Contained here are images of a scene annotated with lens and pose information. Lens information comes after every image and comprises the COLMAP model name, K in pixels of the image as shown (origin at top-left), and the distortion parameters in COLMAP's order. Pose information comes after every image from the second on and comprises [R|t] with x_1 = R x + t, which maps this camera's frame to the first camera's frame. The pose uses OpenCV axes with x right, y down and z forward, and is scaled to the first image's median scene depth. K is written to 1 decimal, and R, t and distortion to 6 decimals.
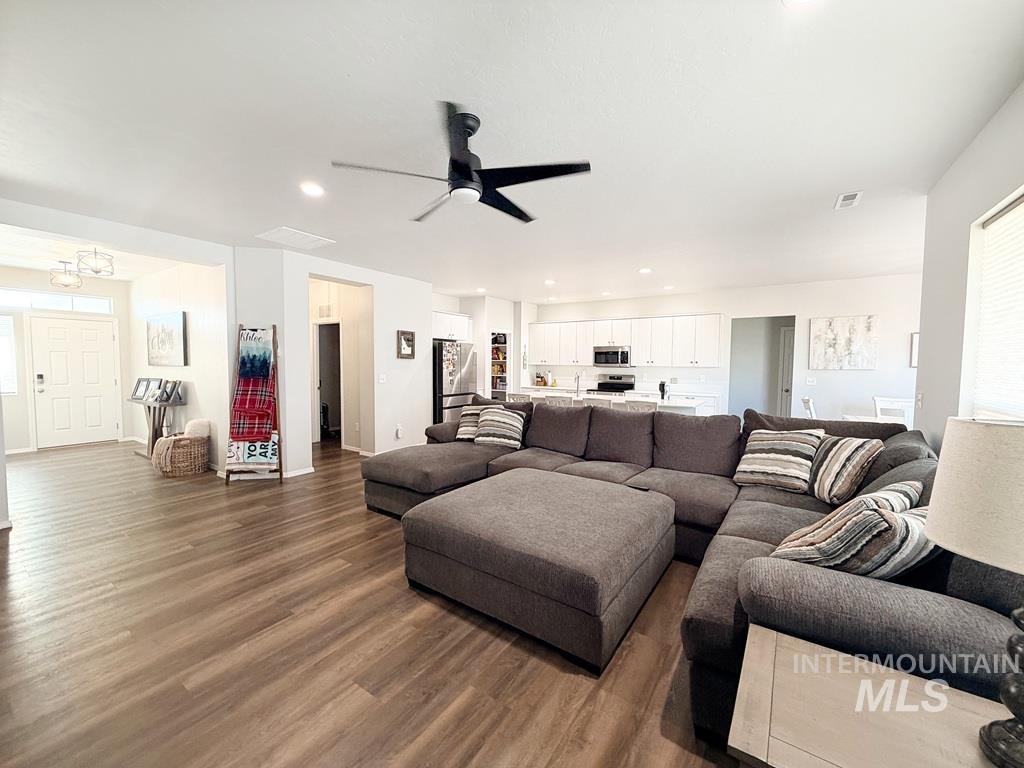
lens RADIAL K [[410.2, 0, 508.8], [0, 410.2, 384.5], [0, 0, 1]] dist [0.000570, 0.000583]
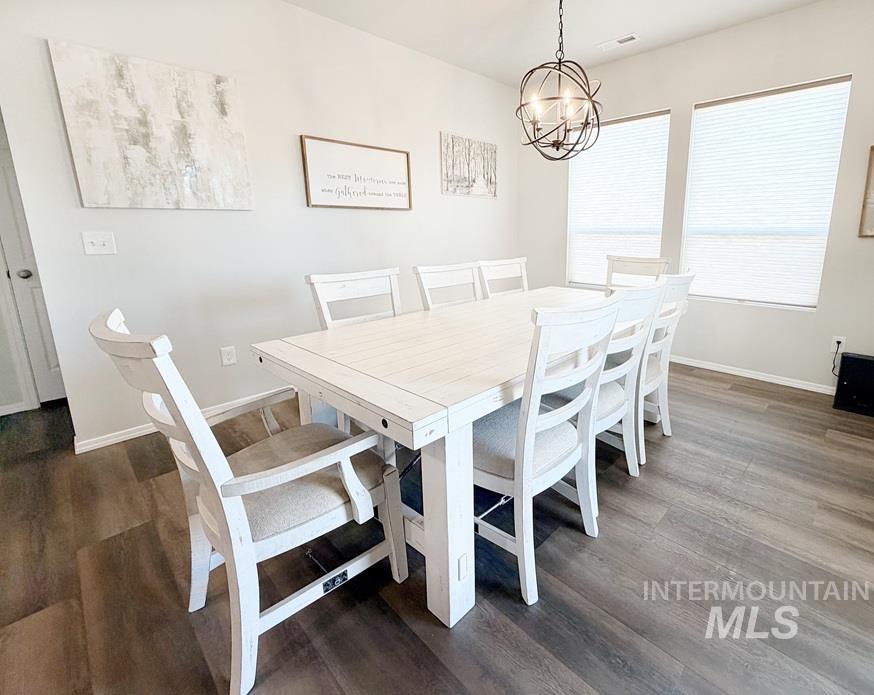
lens RADIAL K [[403.9, 0, 508.3], [0, 403.9, 309.0], [0, 0, 1]] dist [0.002166, -0.000283]
pose [[0.121655, -0.206561, 0.970841, 0.452164], [0.055552, 0.977990, 0.201120, -0.003288], [-0.991017, 0.029465, 0.130452, 0.638392]]
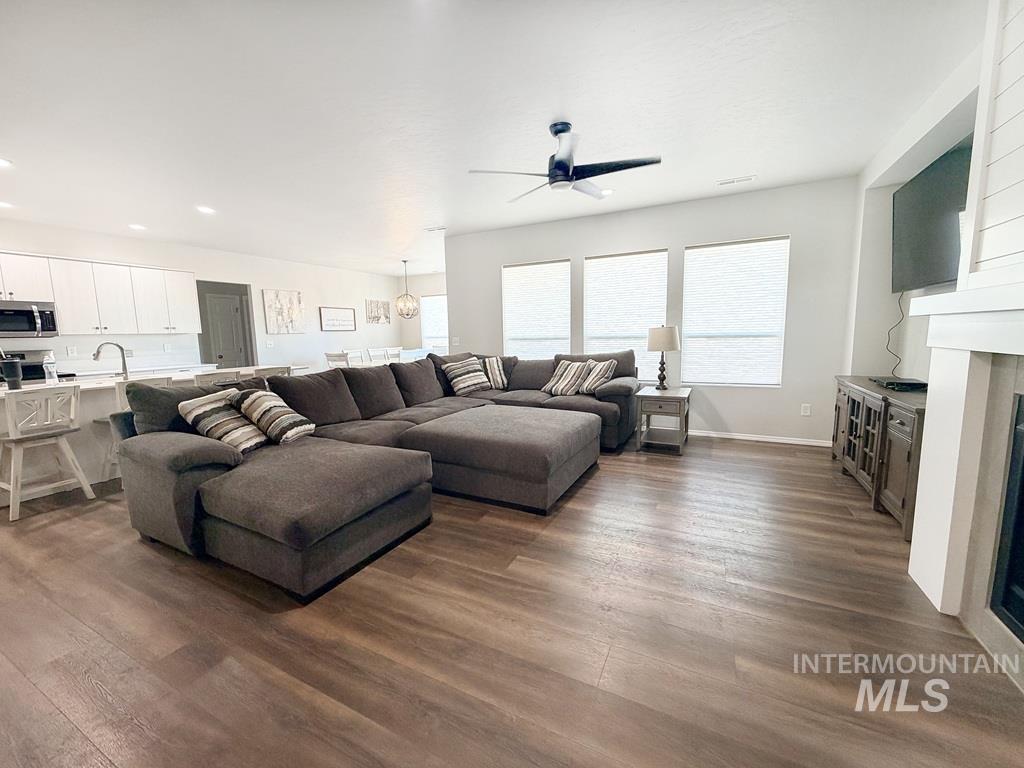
lens RADIAL K [[410.2, 0, 508.8], [0, 410.2, 384.5], [0, 0, 1]] dist [0.000570, 0.000583]
pose [[-0.132323, -0.131120, 0.982496, -0.526569], [0.072940, 0.987237, 0.141576, -0.010771], [-0.988519, 0.090397, -0.121070, 0.497569]]
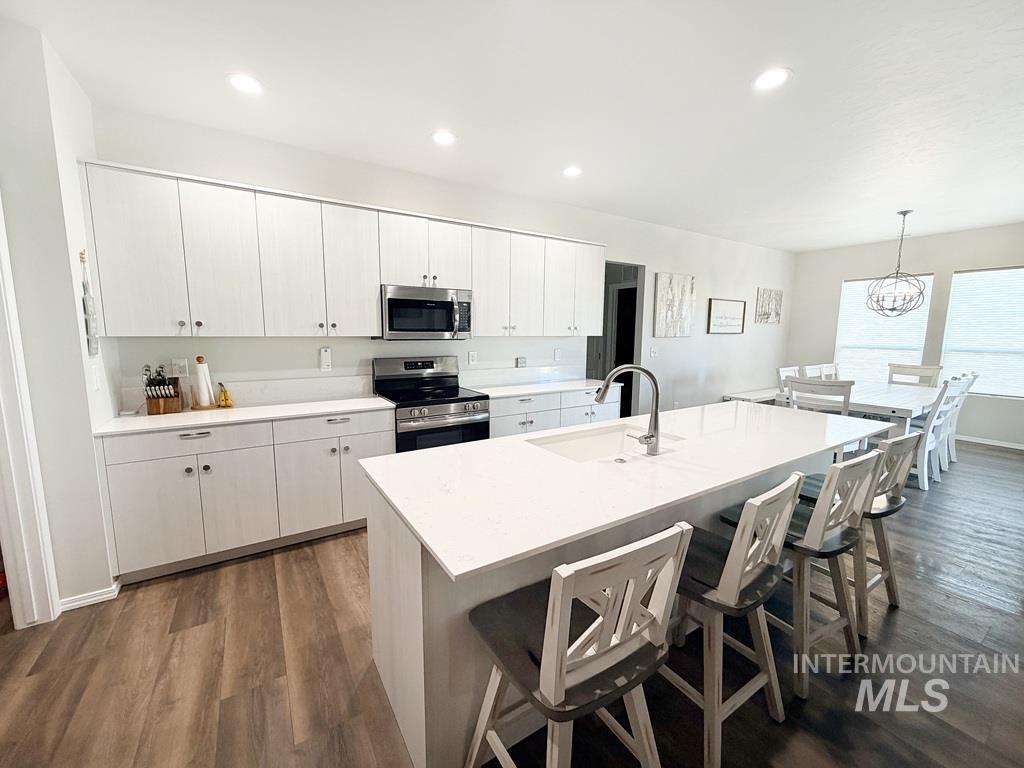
lens RADIAL K [[410.2, 0, 508.8], [0, 410.2, 384.5], [0, 0, 1]] dist [0.000570, 0.000583]
pose [[0.389448, -0.126167, 0.912366, -0.122947], [0.046852, 0.992005, 0.117181, -0.054022], [-0.919856, -0.002890, 0.392246, 0.977250]]
